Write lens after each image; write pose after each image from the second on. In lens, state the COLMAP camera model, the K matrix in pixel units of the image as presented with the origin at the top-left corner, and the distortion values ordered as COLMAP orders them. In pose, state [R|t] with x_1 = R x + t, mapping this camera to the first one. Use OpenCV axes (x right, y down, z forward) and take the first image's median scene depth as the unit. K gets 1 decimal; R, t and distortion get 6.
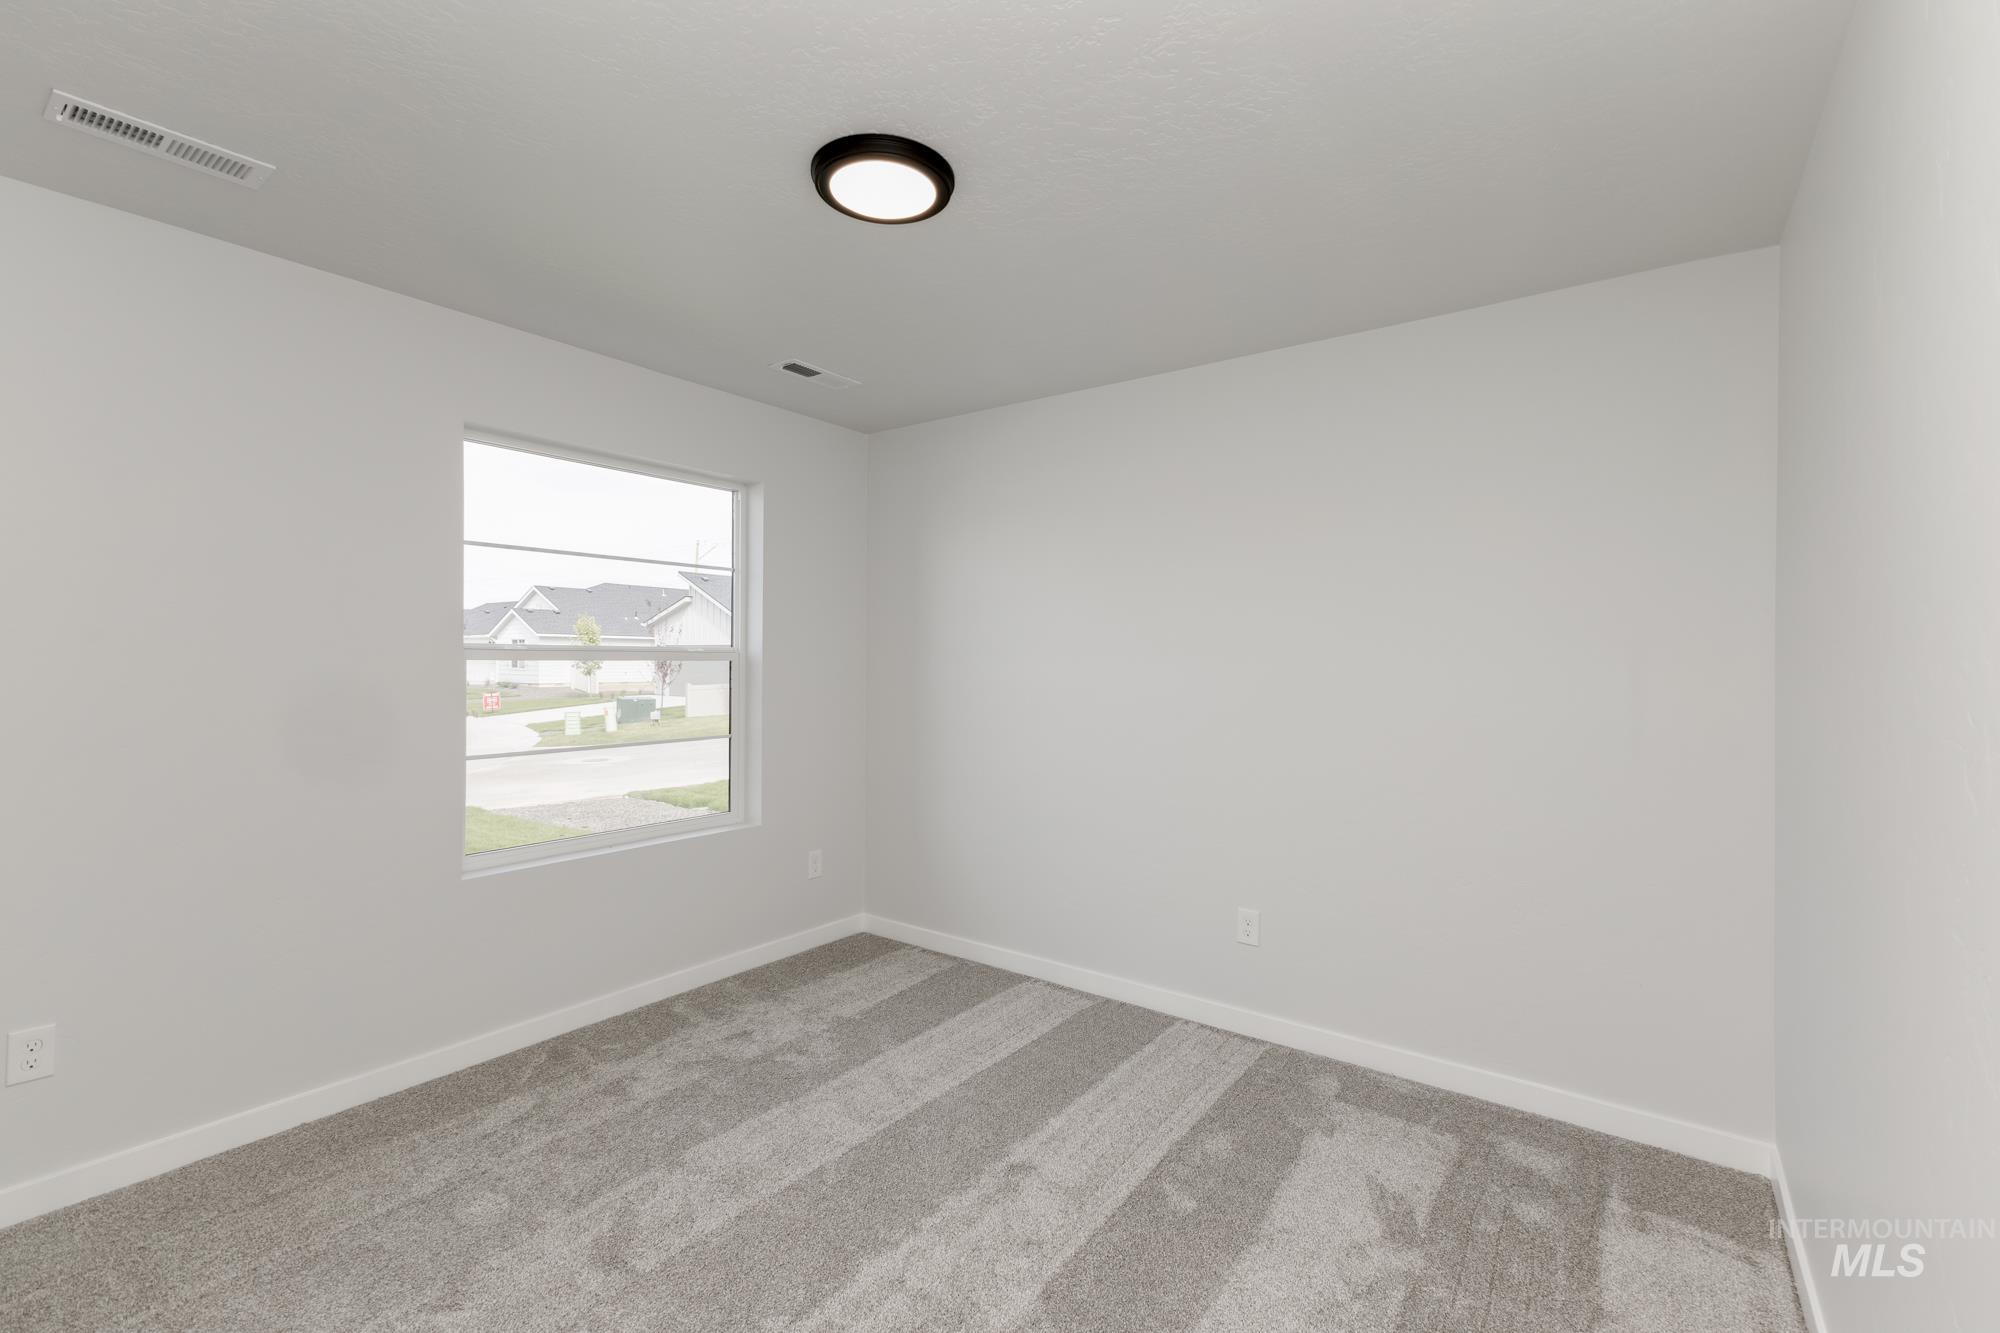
lens RADIAL K [[886.7, 0, 999.7], [0, 886.7, 660.5], [0, 0, 1]] dist [0.009144, 0.000958]
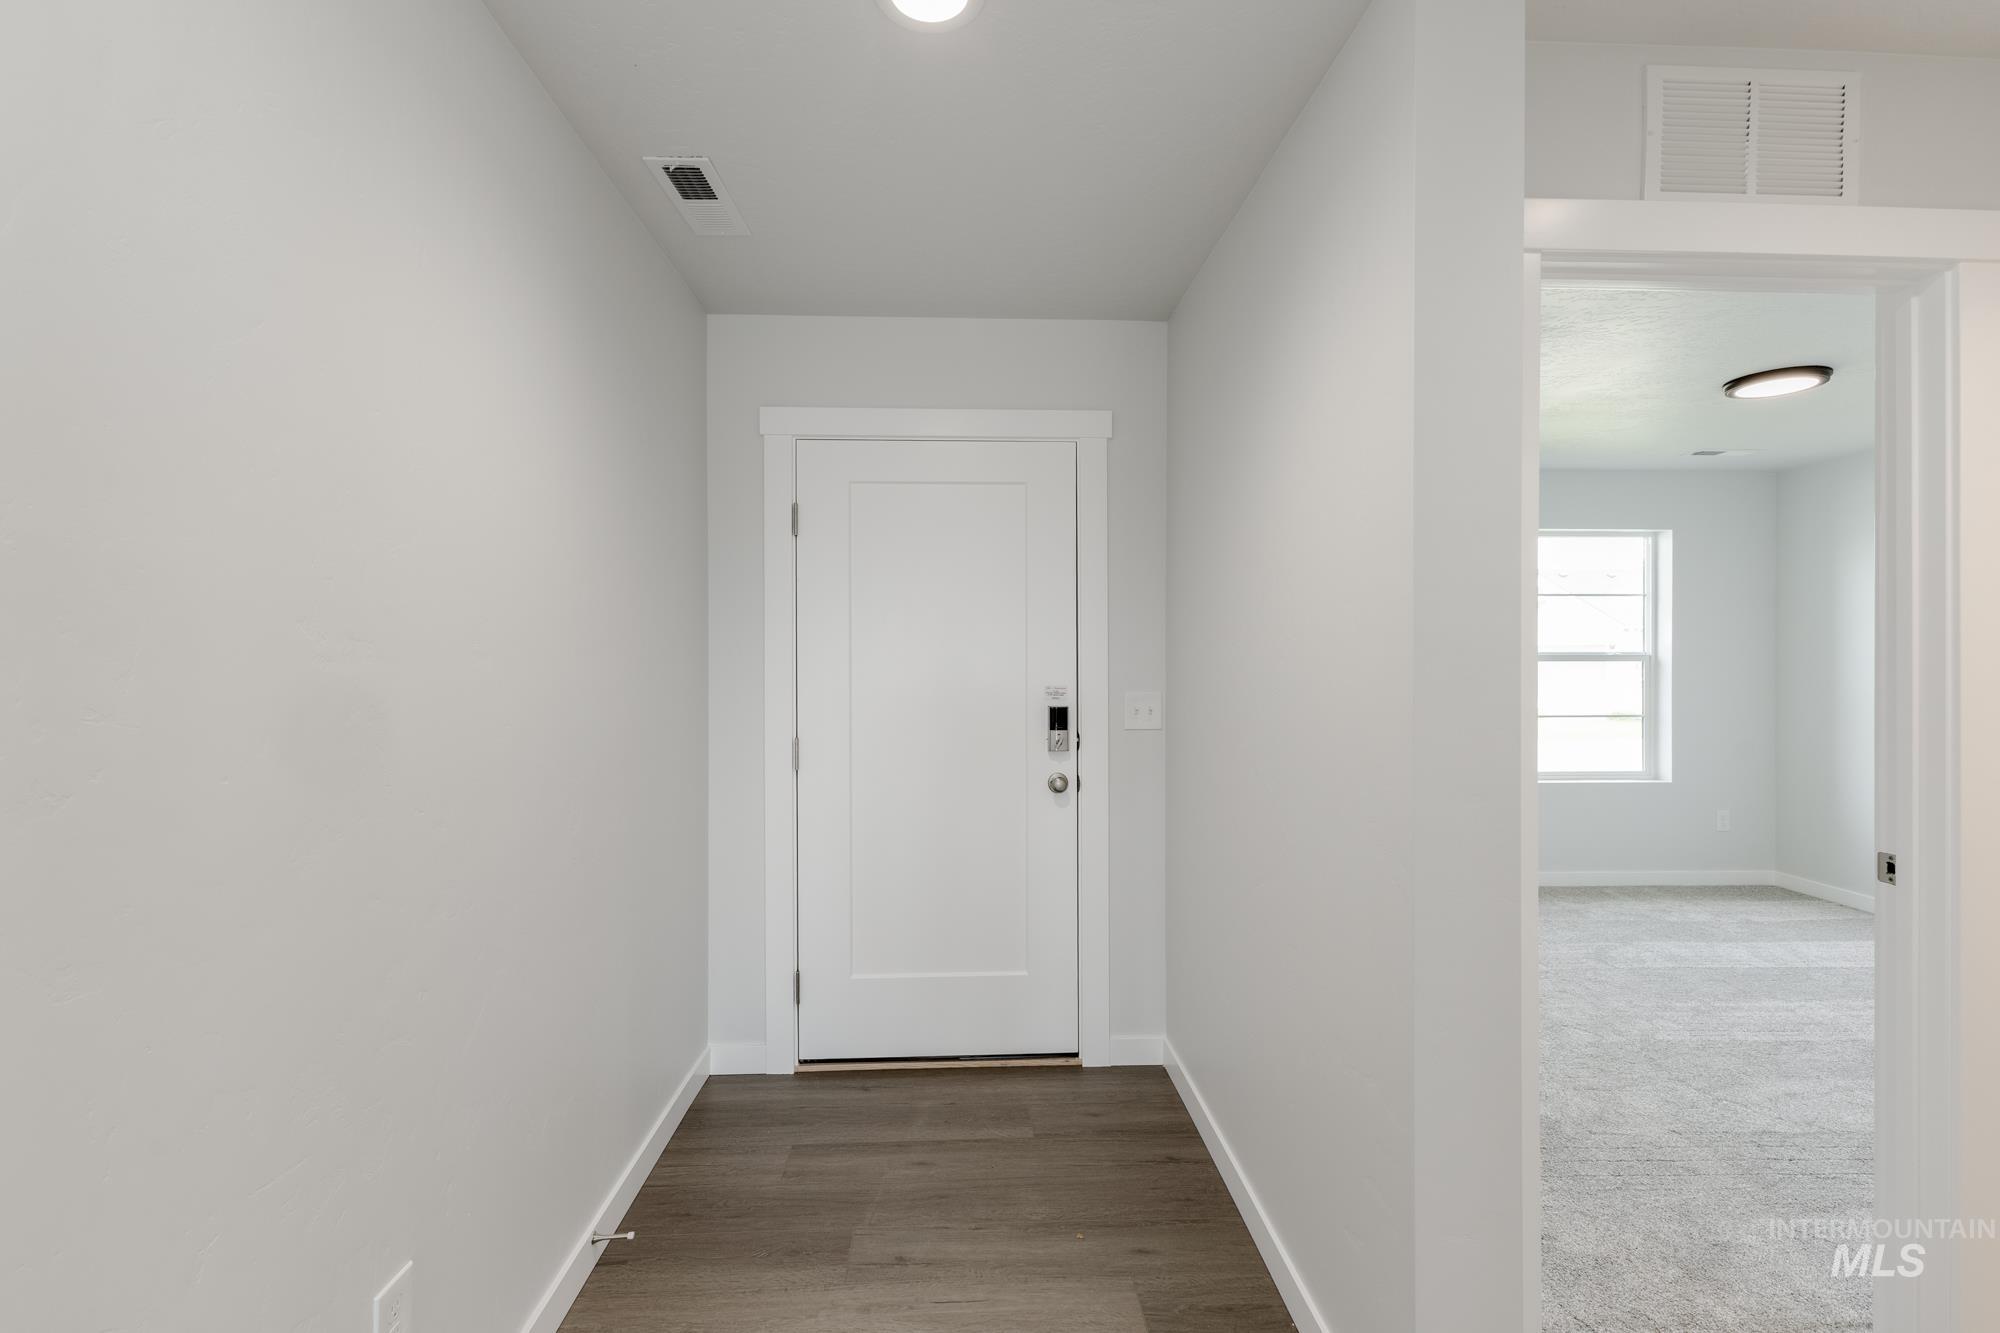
lens RADIAL K [[886.7, 0, 993.8], [0, 886.7, 662.2], [0, 0, 1]] dist [0.009144, 0.000958]
pose [[0.636012, 0.003938, -0.771669, 0.140098], [-0.003078, 0.999992, 0.002567, 0.001556], [0.771673, 0.000743, 0.636019, -0.763216]]
